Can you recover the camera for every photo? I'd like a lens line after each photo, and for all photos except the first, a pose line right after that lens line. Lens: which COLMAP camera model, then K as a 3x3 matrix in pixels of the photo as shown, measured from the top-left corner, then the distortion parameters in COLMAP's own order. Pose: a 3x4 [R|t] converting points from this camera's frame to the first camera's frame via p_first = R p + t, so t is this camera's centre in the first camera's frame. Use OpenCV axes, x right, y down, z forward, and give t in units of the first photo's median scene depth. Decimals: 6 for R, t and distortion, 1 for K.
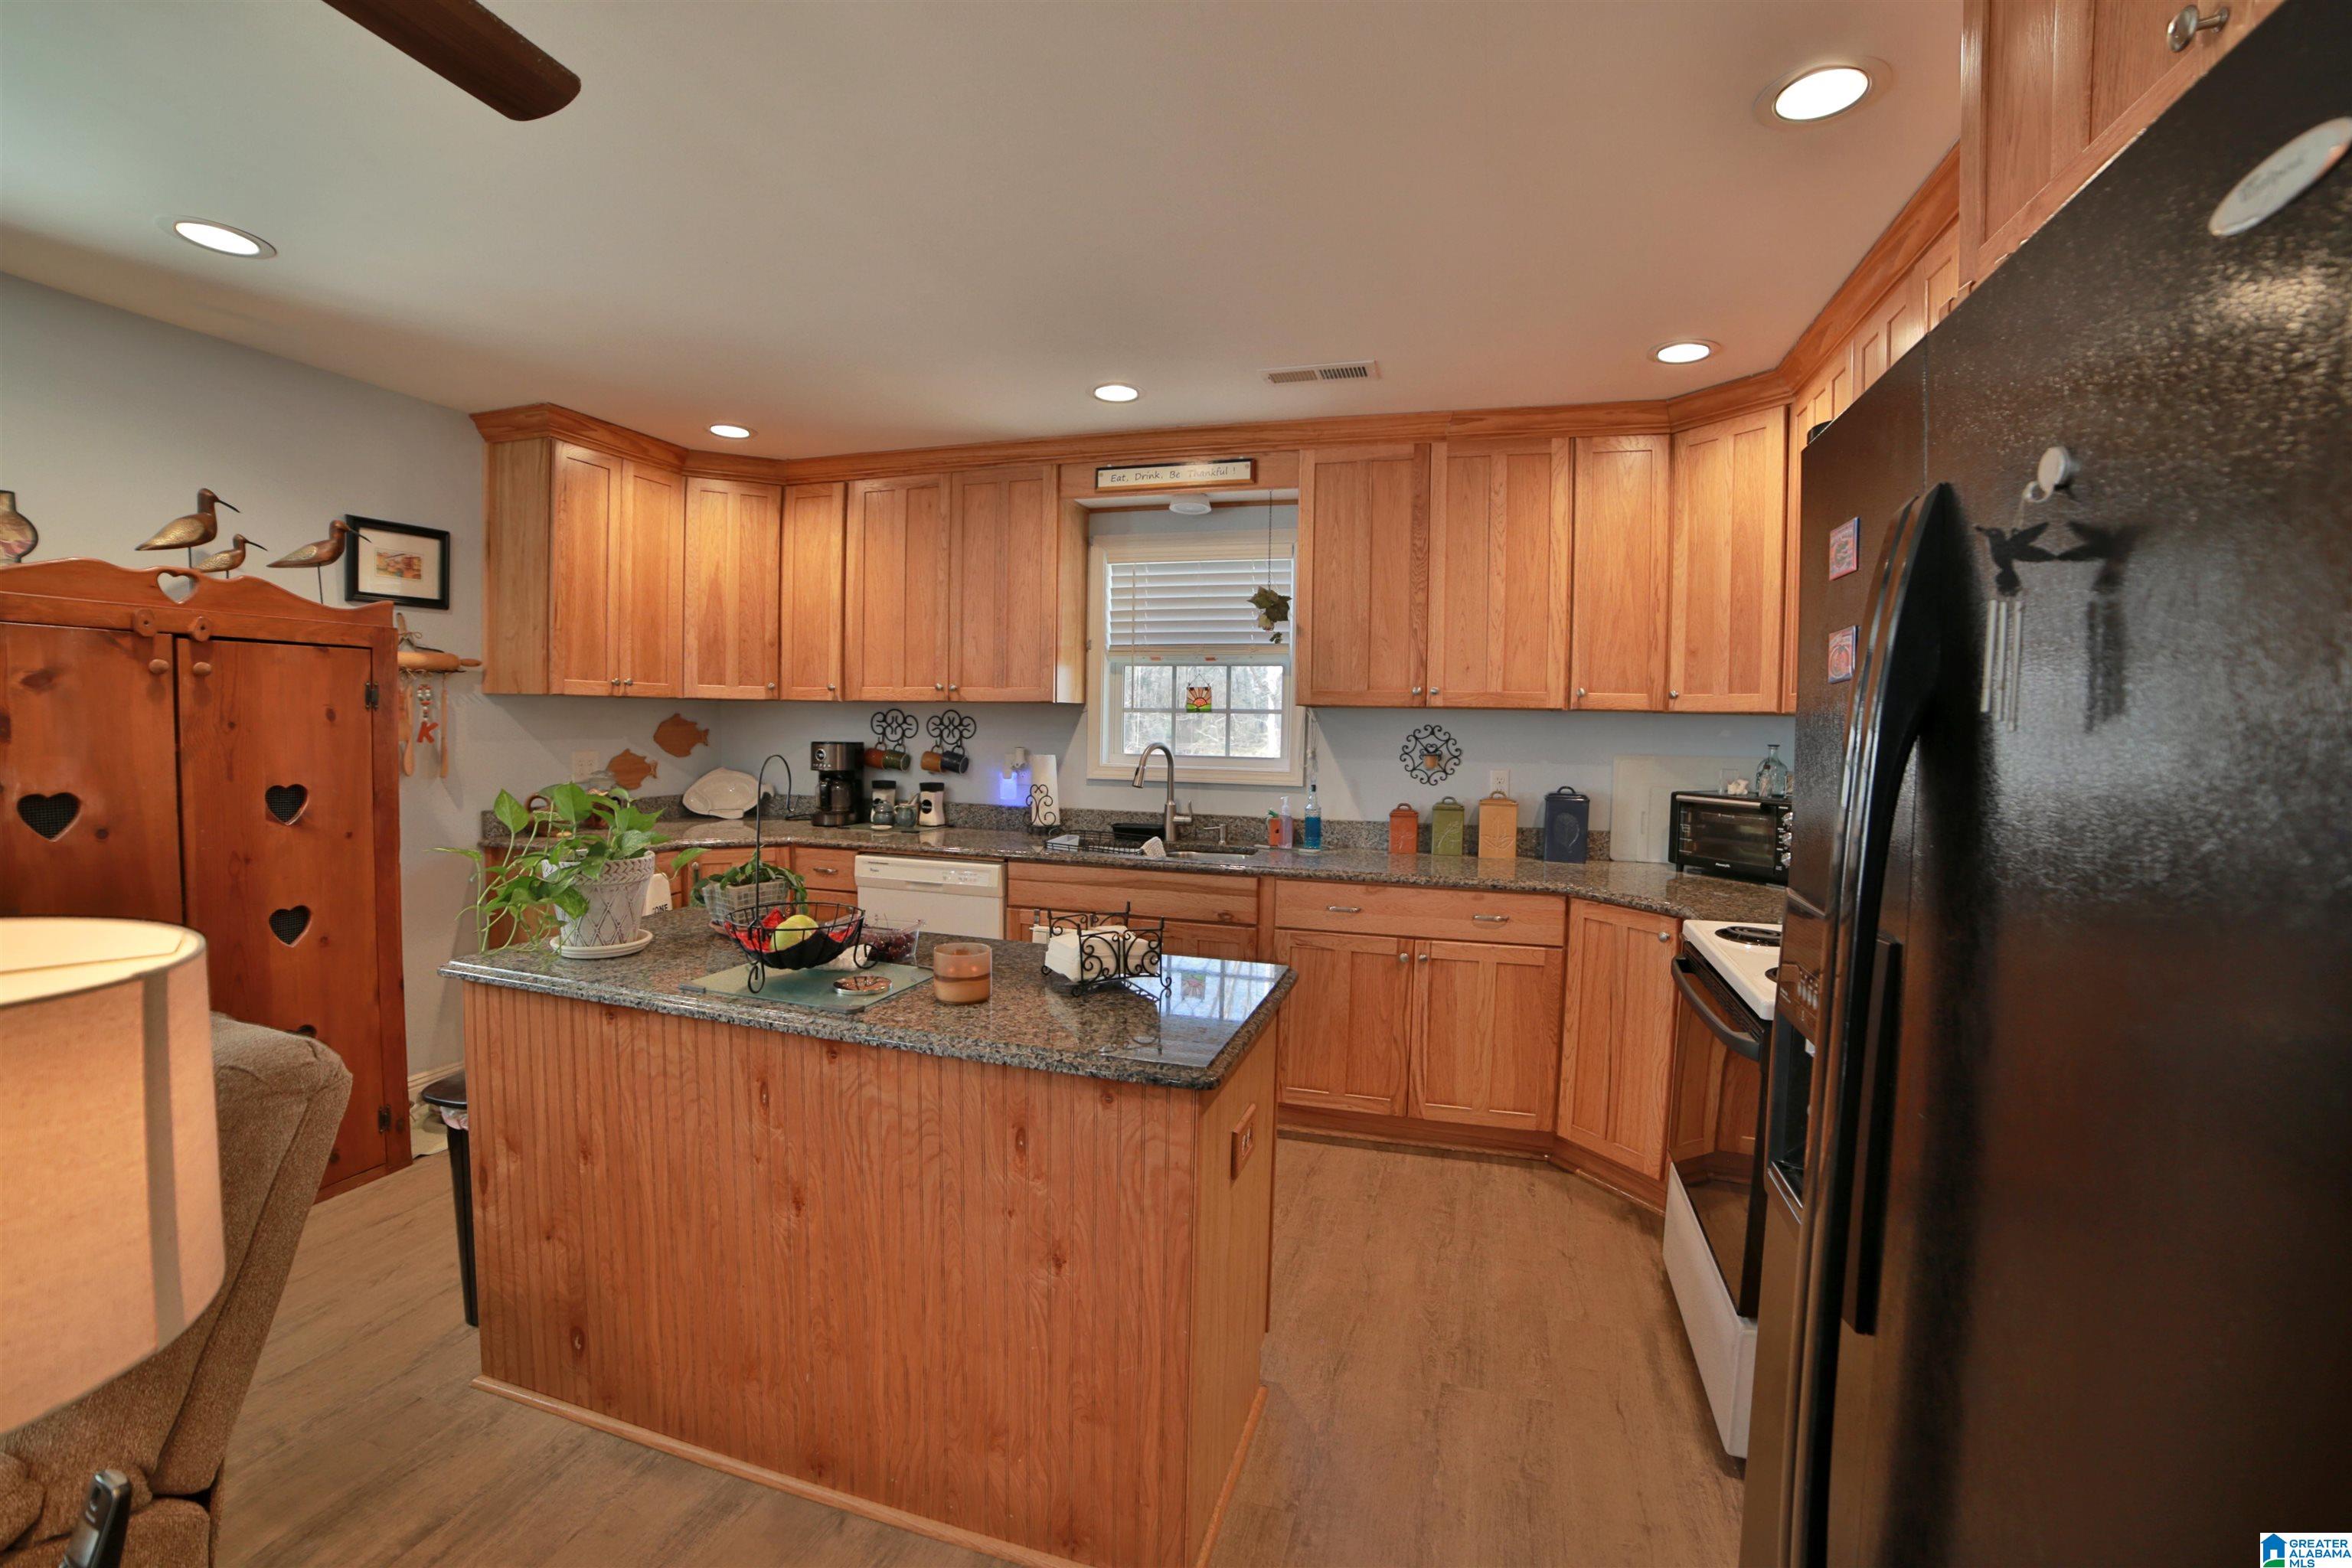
lens RADIAL K [[1012.7, 0, 1178.8], [0, 1012.7, 765.3], [0, 0, 1]] dist [-0.106076, 0.038046]
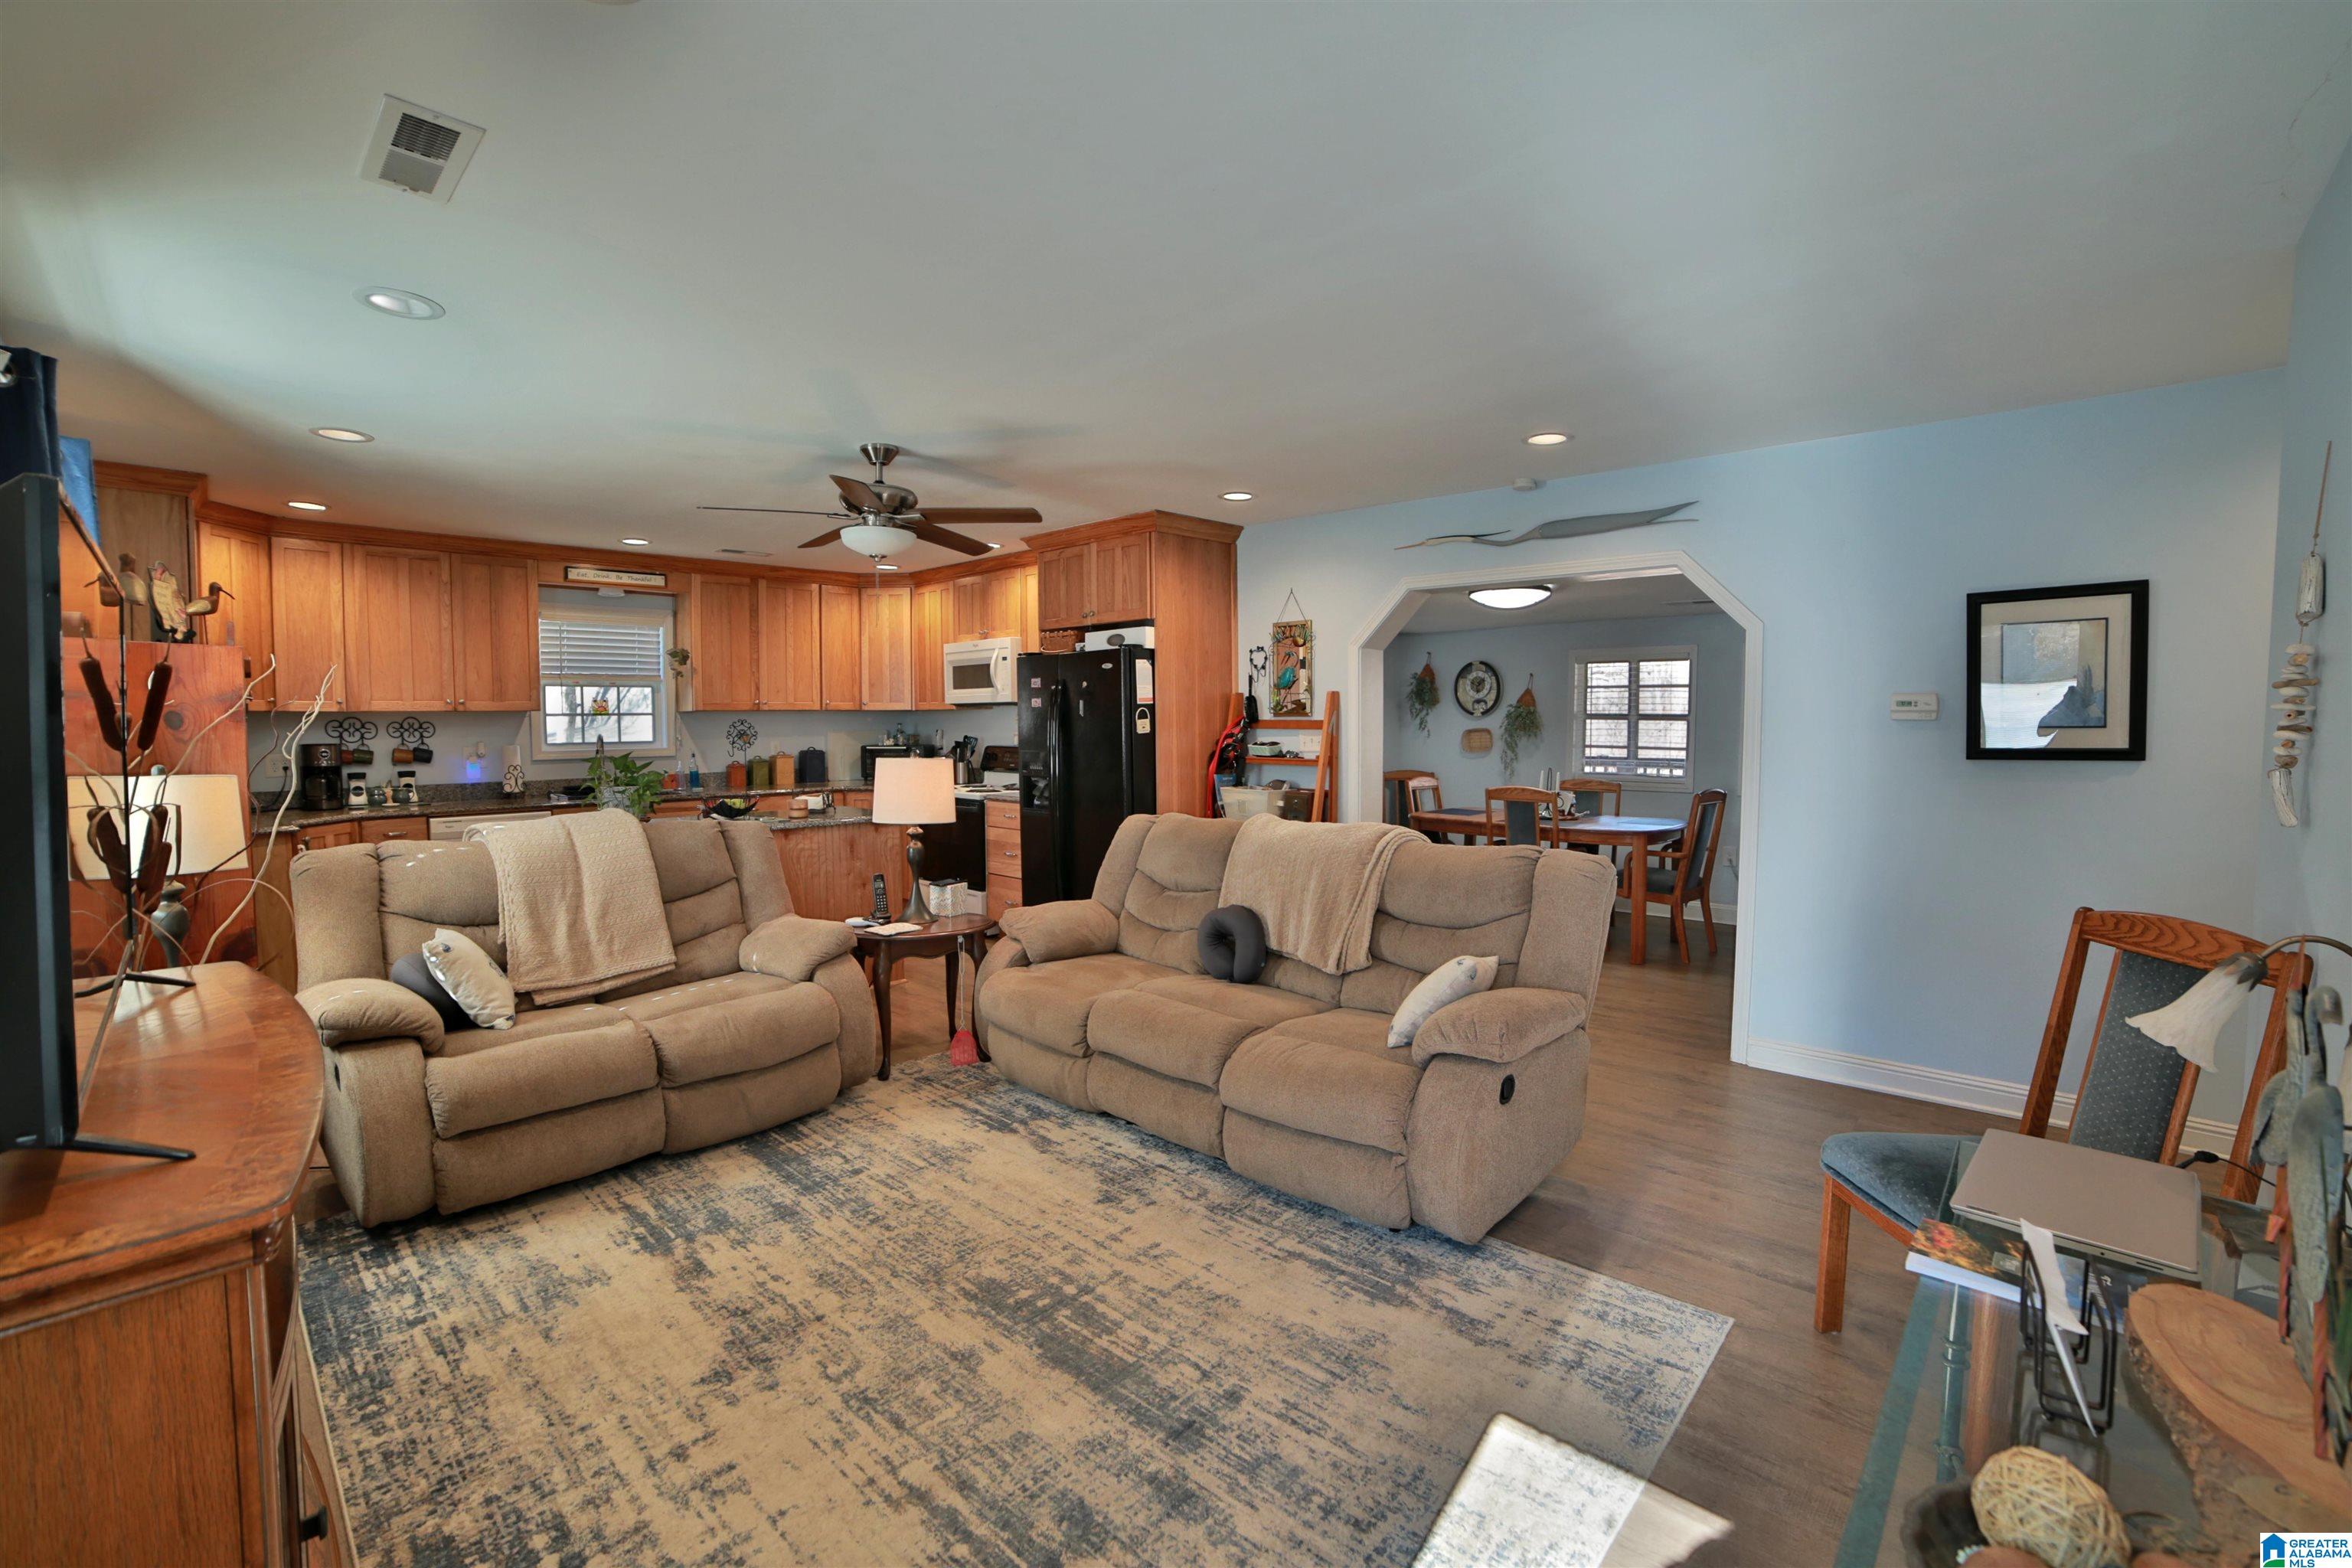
lens RADIAL K [[1012.7, 0, 1178.8], [0, 1012.7, 765.3], [0, 0, 1]] dist [-0.106076, 0.038046]
pose [[0.438401, -0.059846, 0.896785, -1.034461], [0.055464, 0.997680, 0.039466, 0.017410], [-0.897067, 0.032437, 0.440703, -0.548571]]
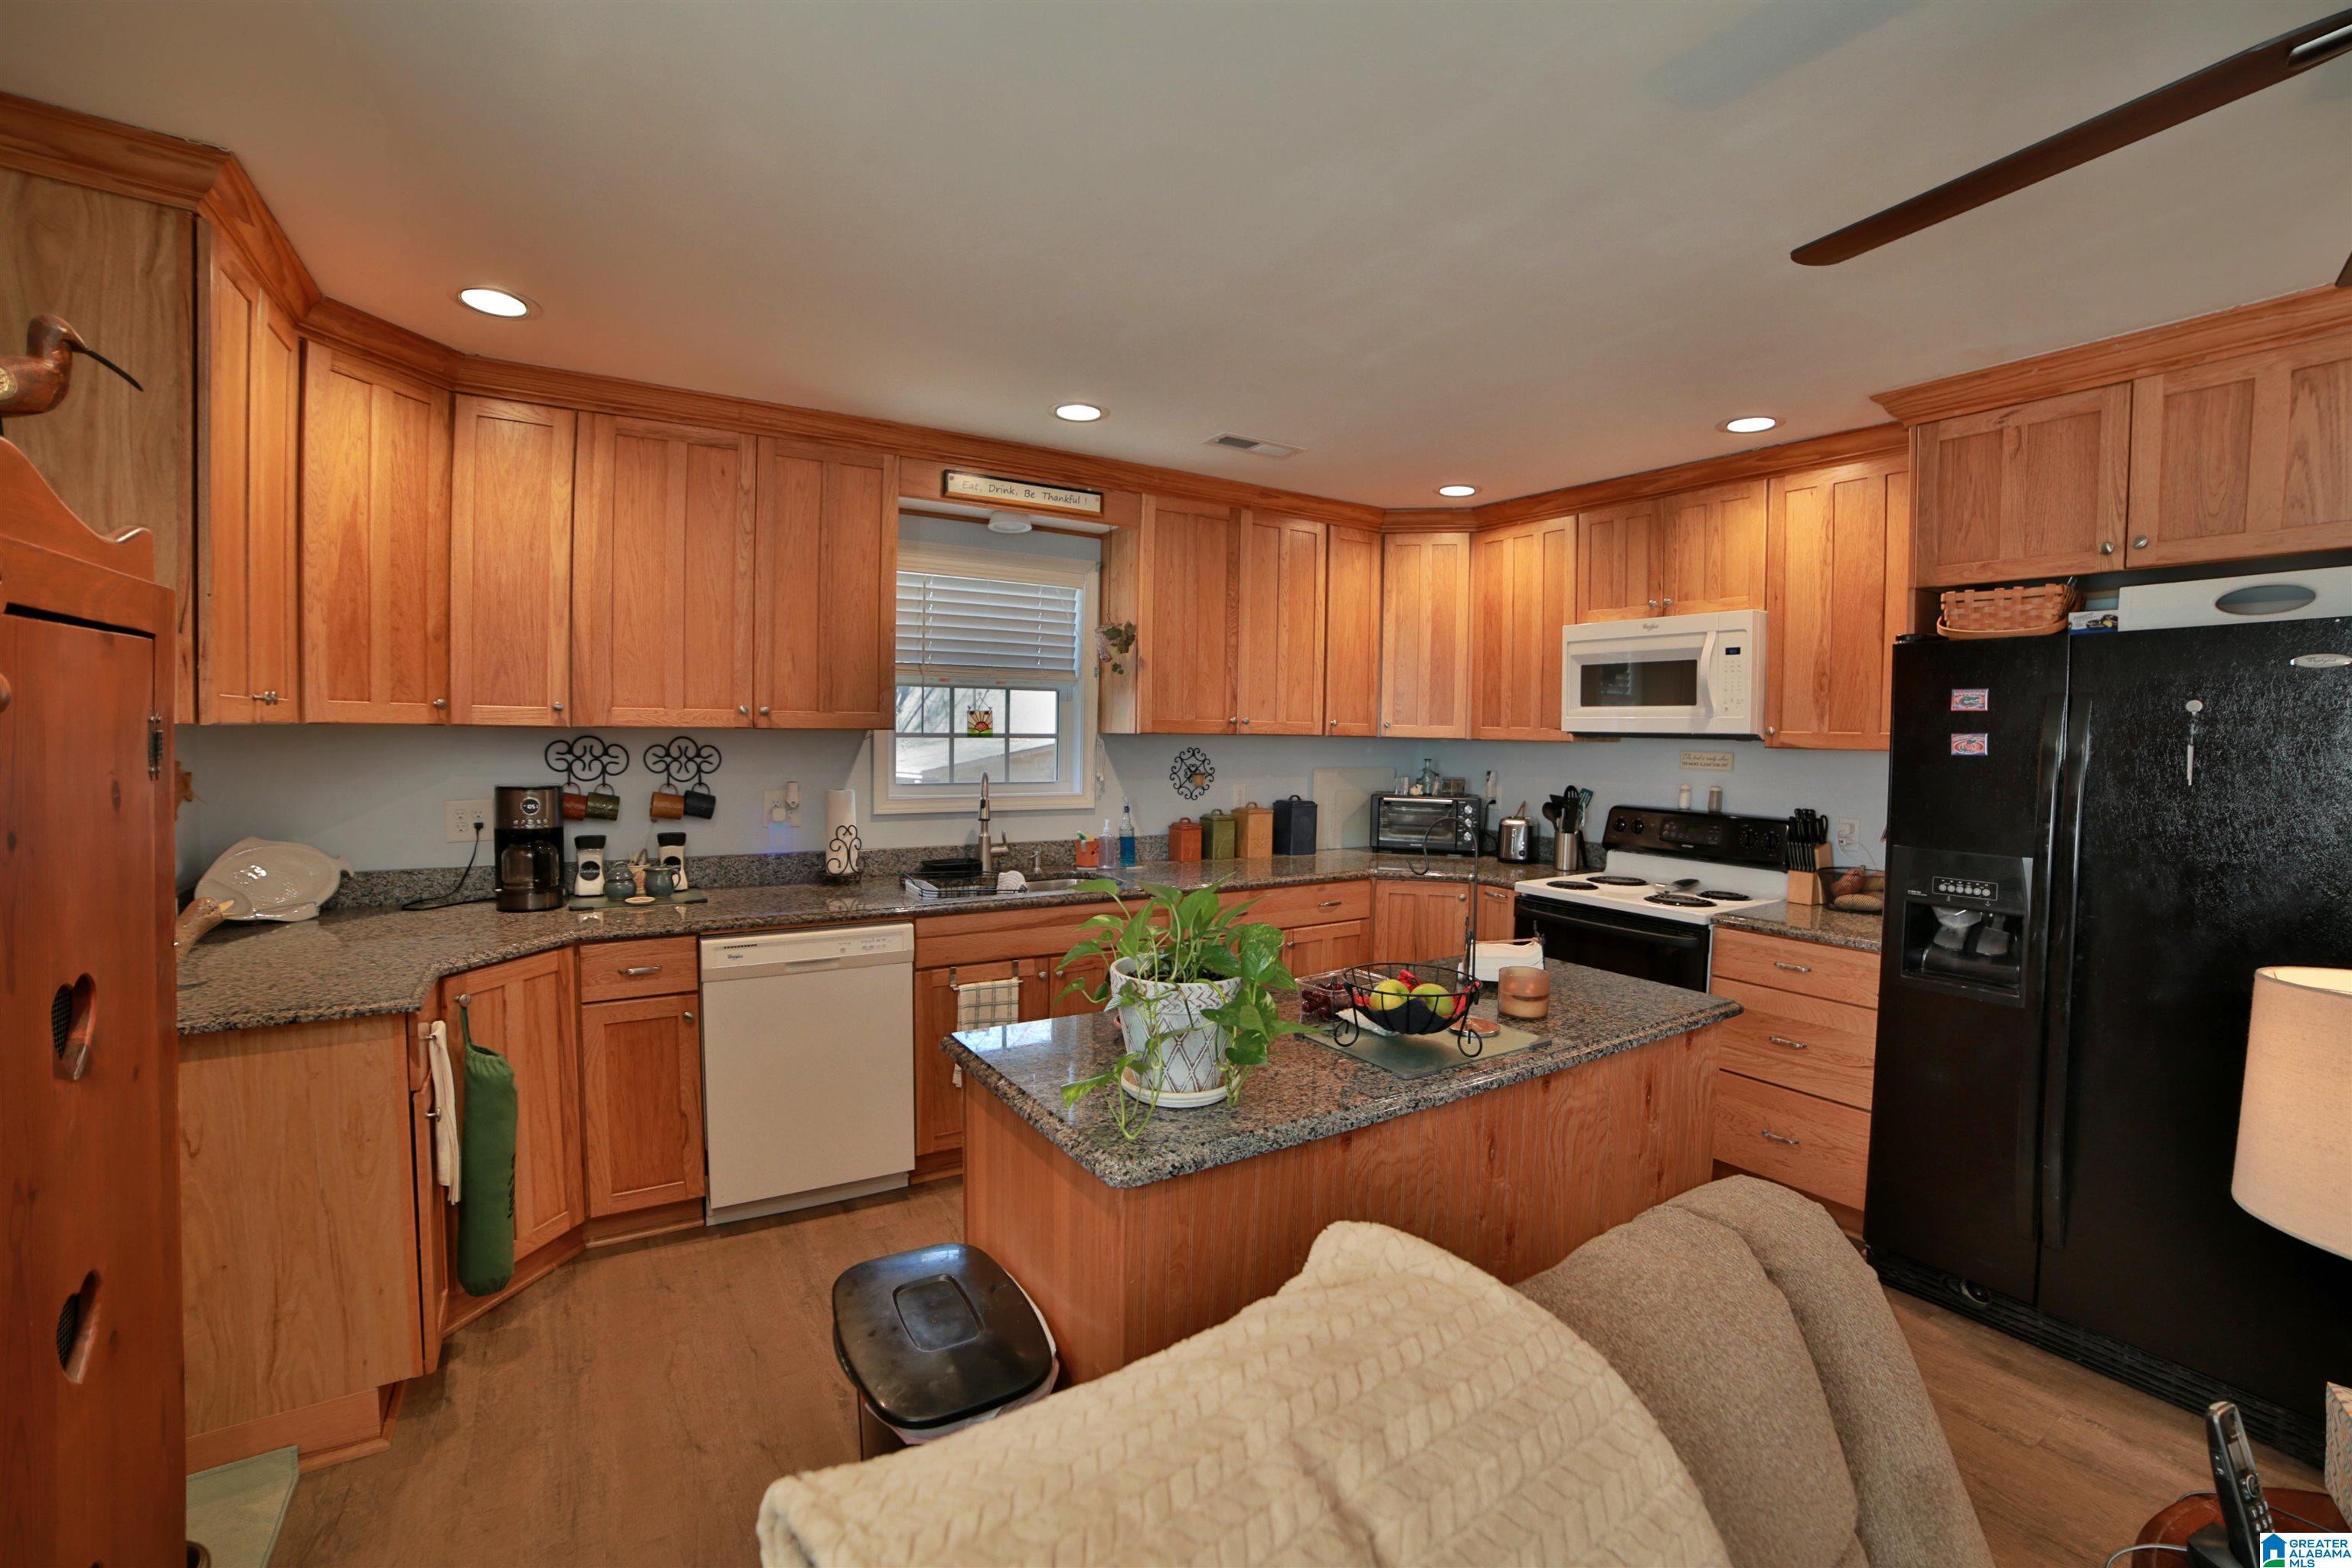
lens RADIAL K [[1012.7, 0, 1178.8], [0, 1012.7, 765.3], [0, 0, 1]] dist [-0.106076, 0.038046]
pose [[0.646962, -0.032285, 0.761838, -0.612307], [0.029767, 0.999411, 0.017074, -0.038521], [-0.761941, 0.011631, 0.647542, 0.253402]]
